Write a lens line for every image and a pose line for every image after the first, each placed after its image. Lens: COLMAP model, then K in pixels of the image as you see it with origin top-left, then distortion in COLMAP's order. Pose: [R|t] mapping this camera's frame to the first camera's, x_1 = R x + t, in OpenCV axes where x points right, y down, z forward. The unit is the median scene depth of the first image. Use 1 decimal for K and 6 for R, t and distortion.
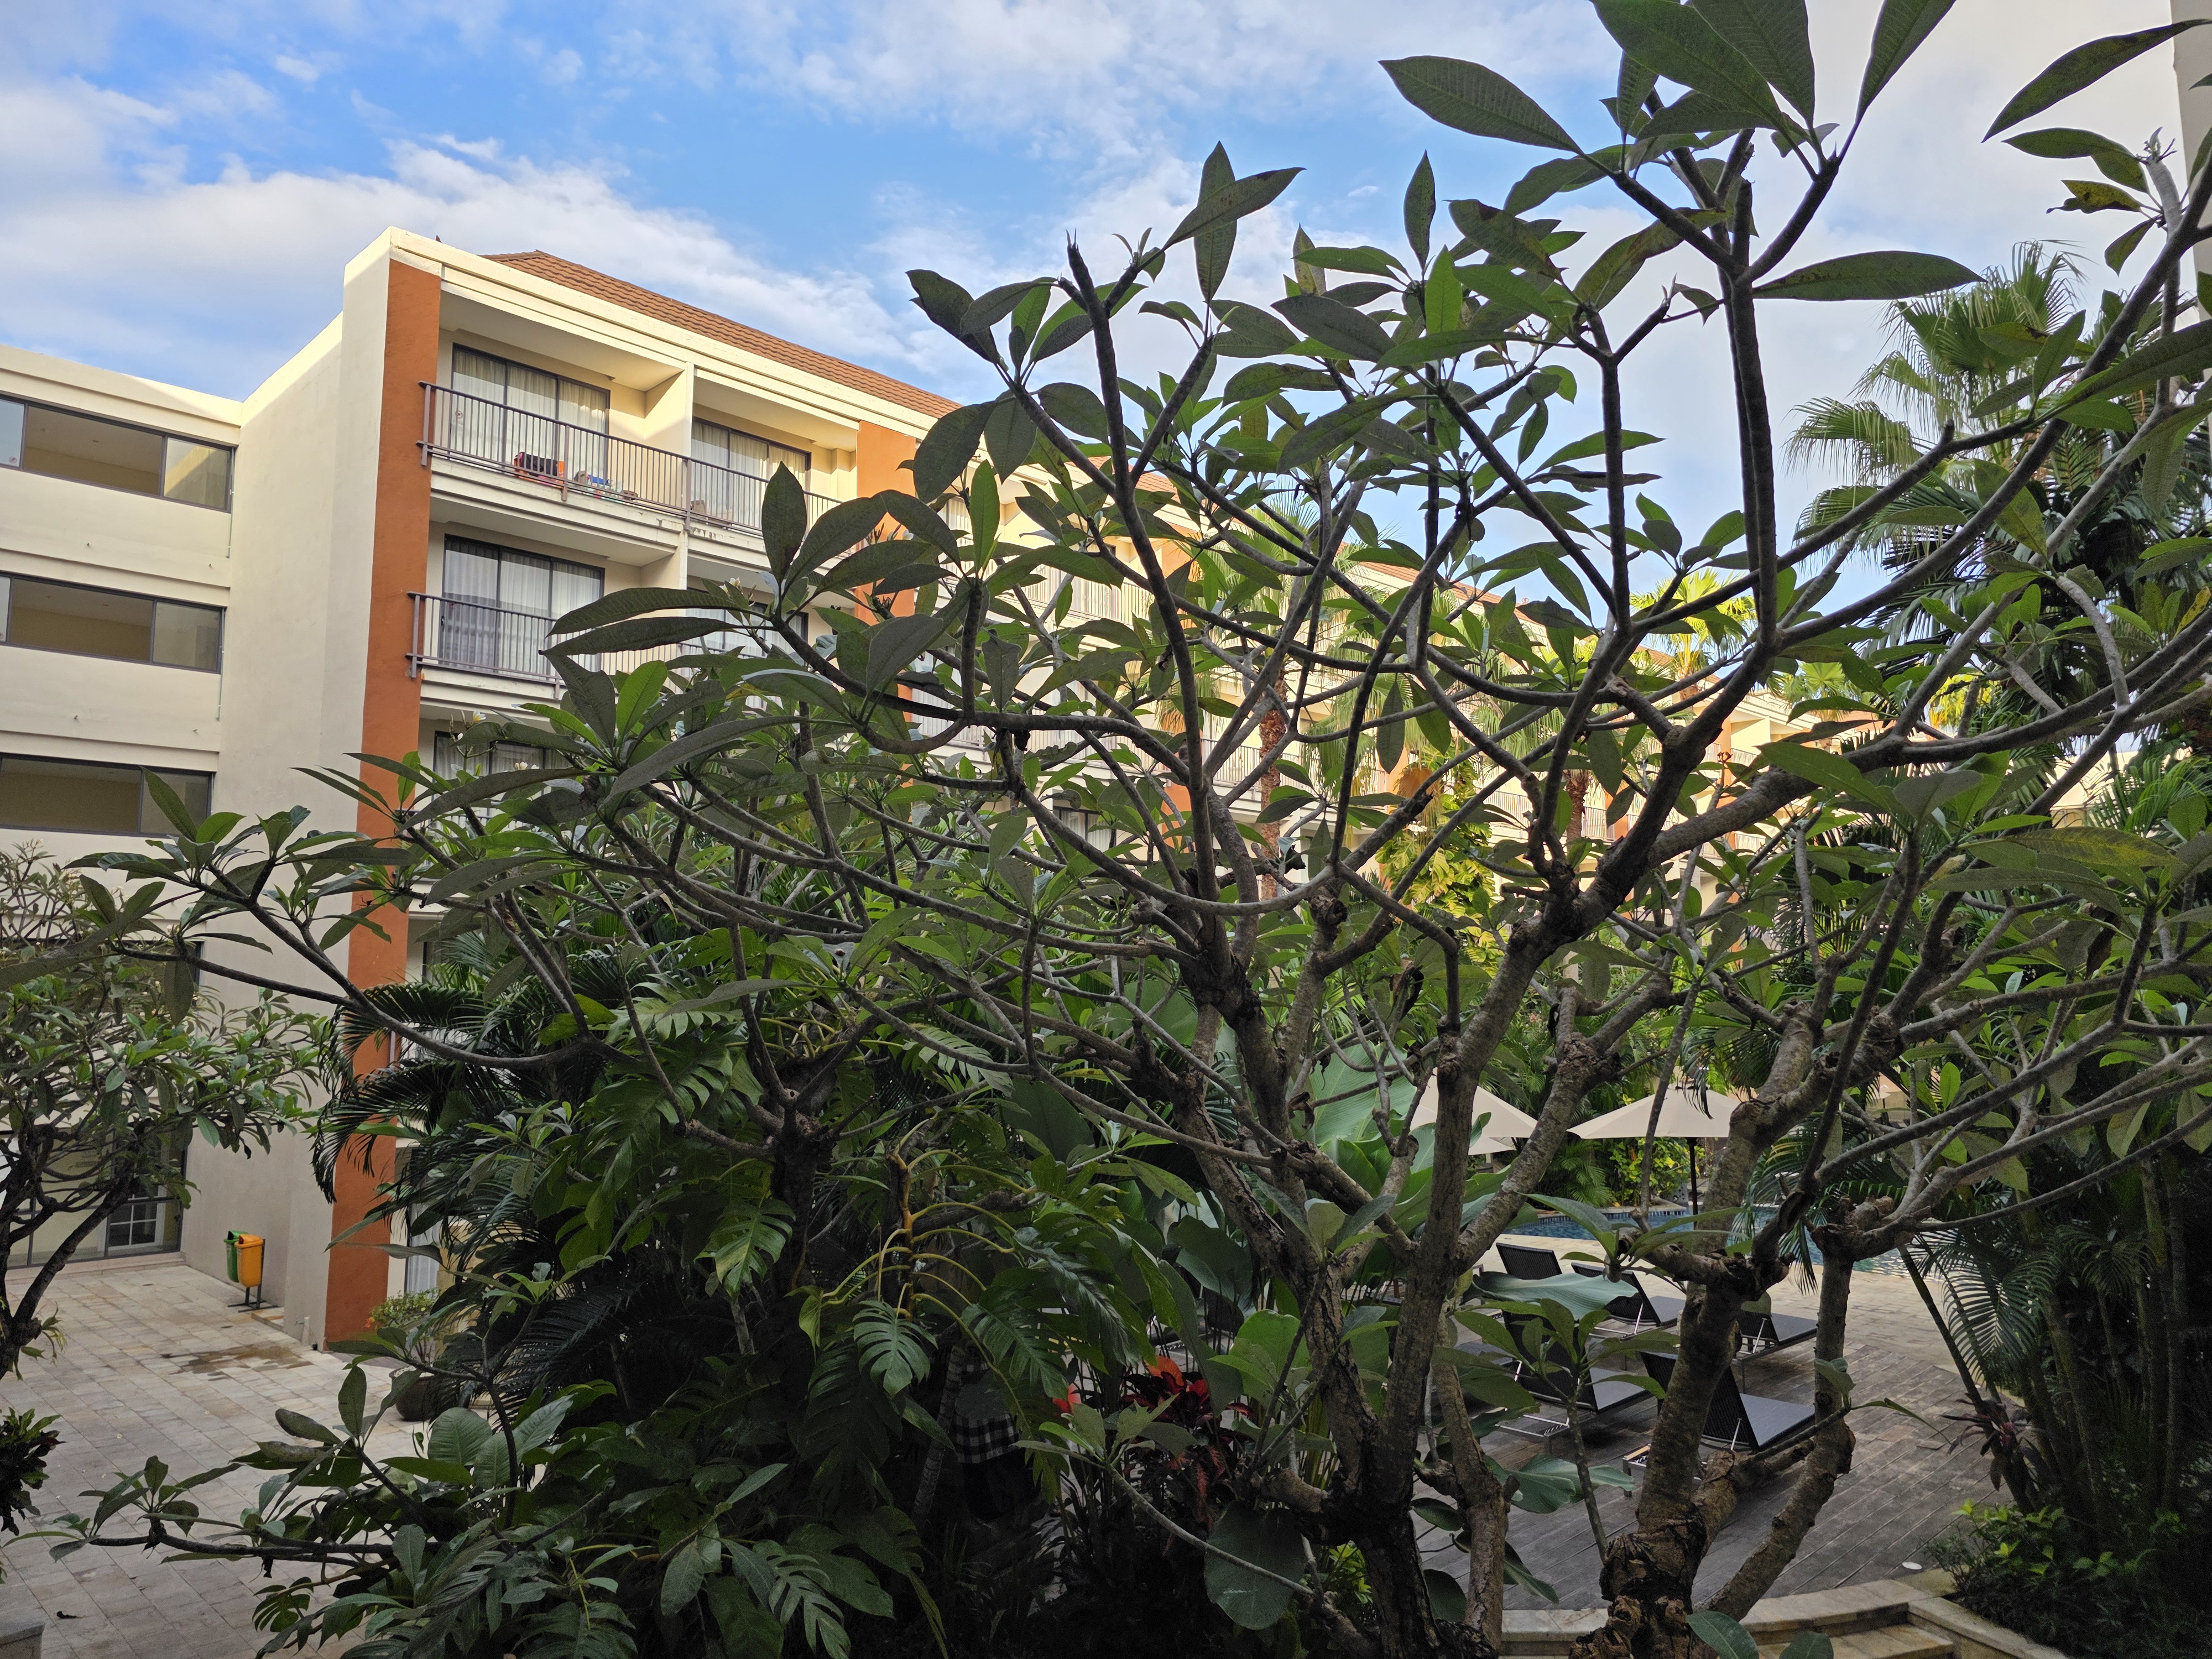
lens RADIAL K [[1443.5, 0, 1090.5], [0, 1443.5, 845.1], [0, 0, 1]] dist [0.081675, -0.071000]
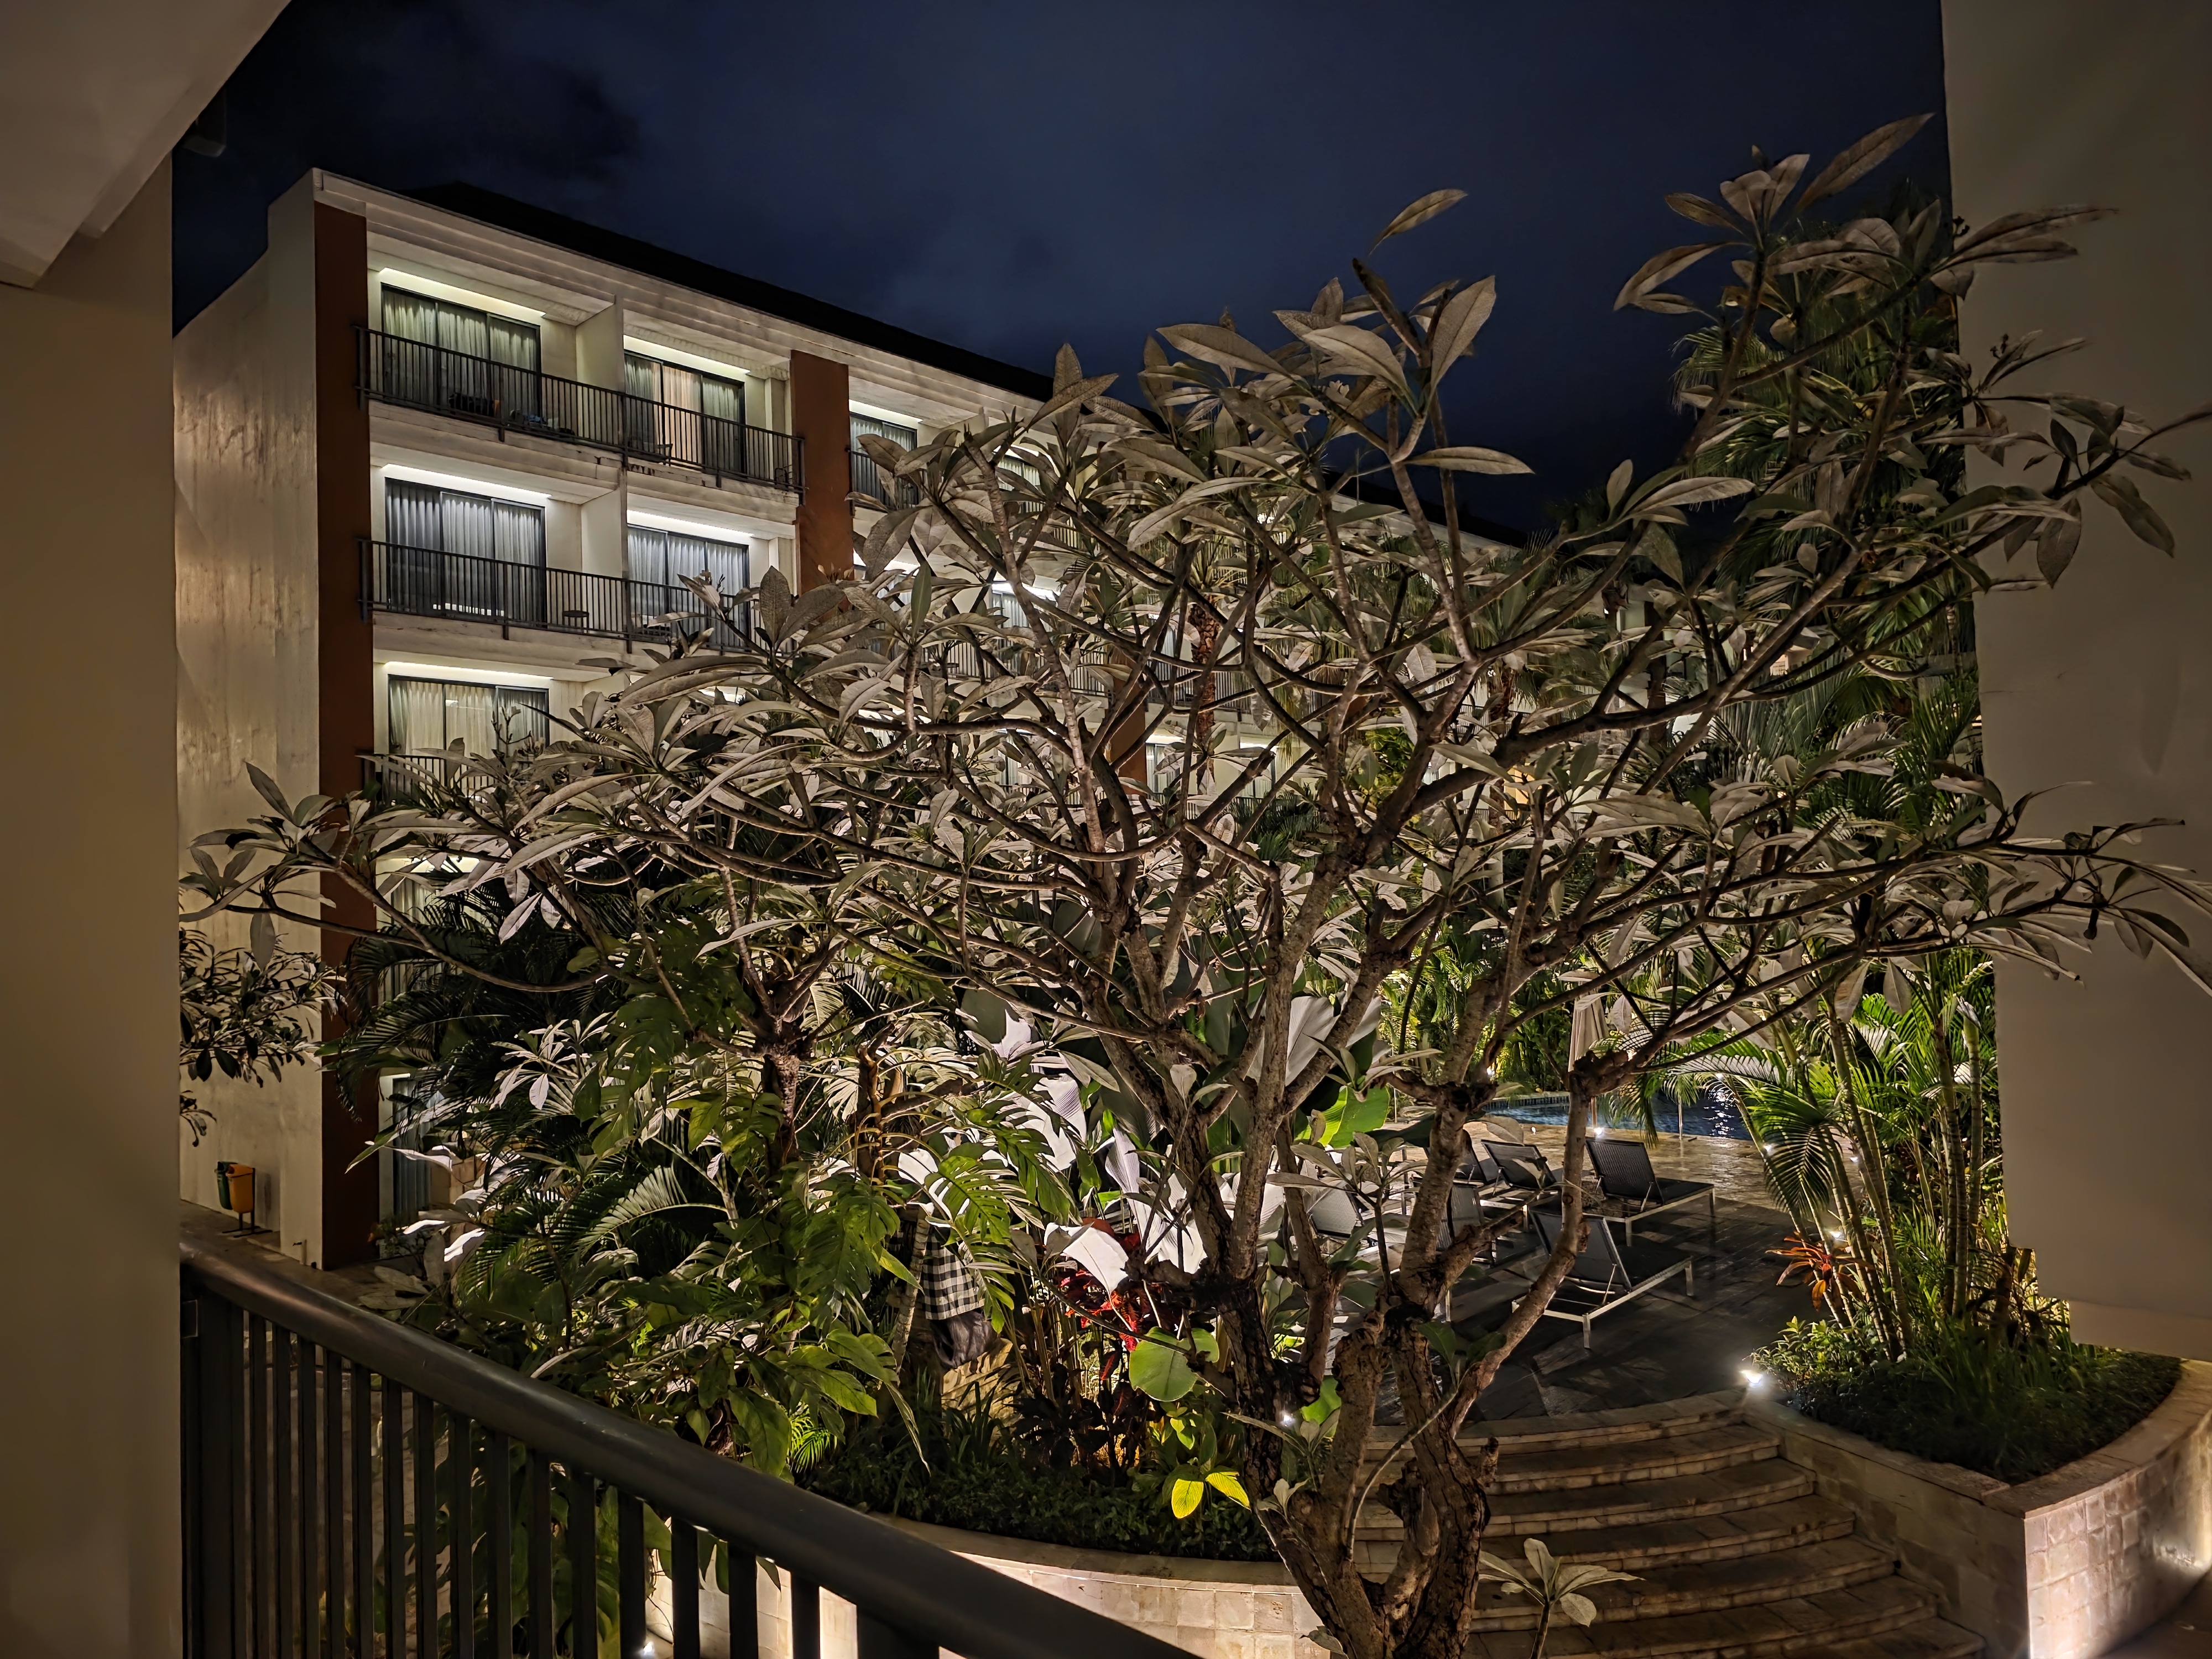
lens RADIAL K [[1443.5, 0, 1090.5], [0, 1443.5, 845.1], [0, 0, 1]] dist [0.081675, -0.071000]
pose [[0.999016, -0.031404, 0.031320, 0.020756], [0.029565, 0.997906, 0.057532, -0.020892], [-0.033061, -0.056550, 0.997852, -0.200151]]
